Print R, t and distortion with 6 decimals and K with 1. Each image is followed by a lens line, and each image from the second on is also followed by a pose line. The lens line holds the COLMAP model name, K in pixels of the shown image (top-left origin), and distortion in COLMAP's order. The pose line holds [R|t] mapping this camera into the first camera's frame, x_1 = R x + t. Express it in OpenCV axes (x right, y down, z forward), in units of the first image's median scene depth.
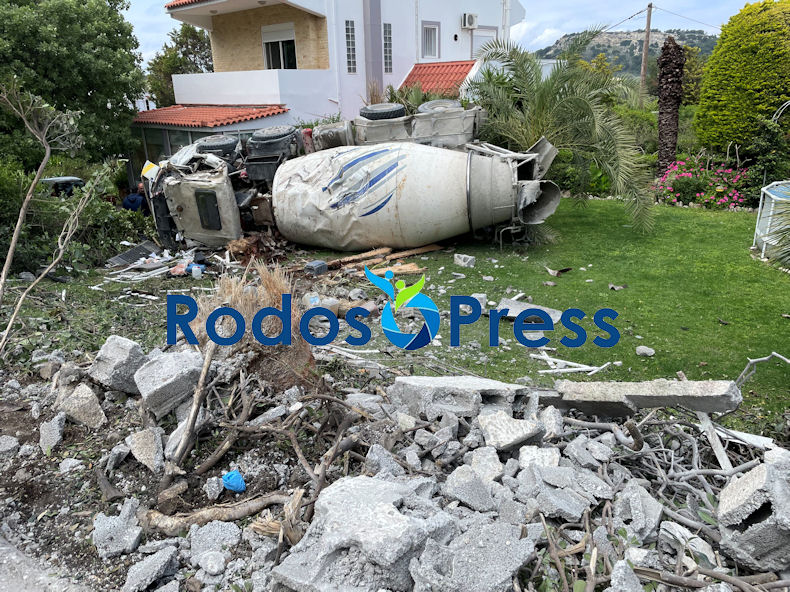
lens RADIAL K [[557.0, 0, 393.3], [0, 557.0, 281.2], [0, 0, 1]] dist [0.052149, -0.085235]
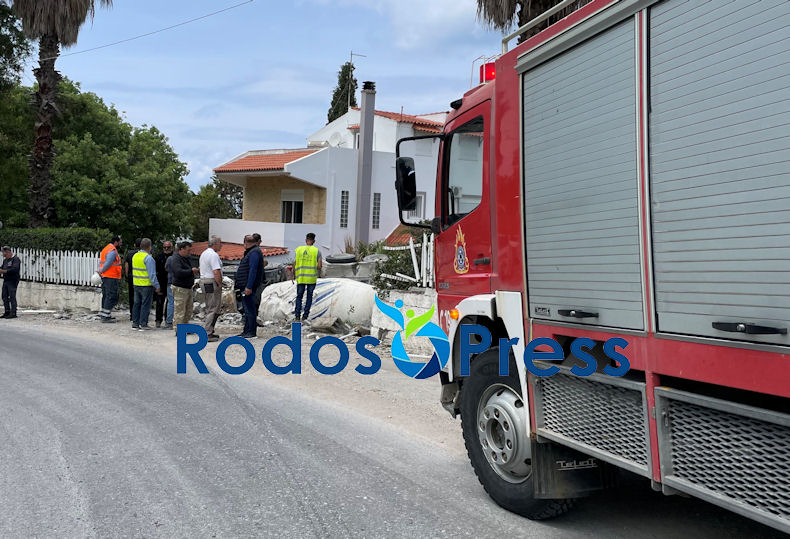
lens RADIAL K [[623.1, 0, 350.4], [0, 623.1, 268.8], [0, 0, 1]] dist [0.035127, -0.001404]
pose [[0.989461, 0.074545, -0.124139, 0.352496], [-0.104872, 0.960066, -0.259374, 0.254098], [0.099847, 0.269659, 0.957766, -0.976572]]
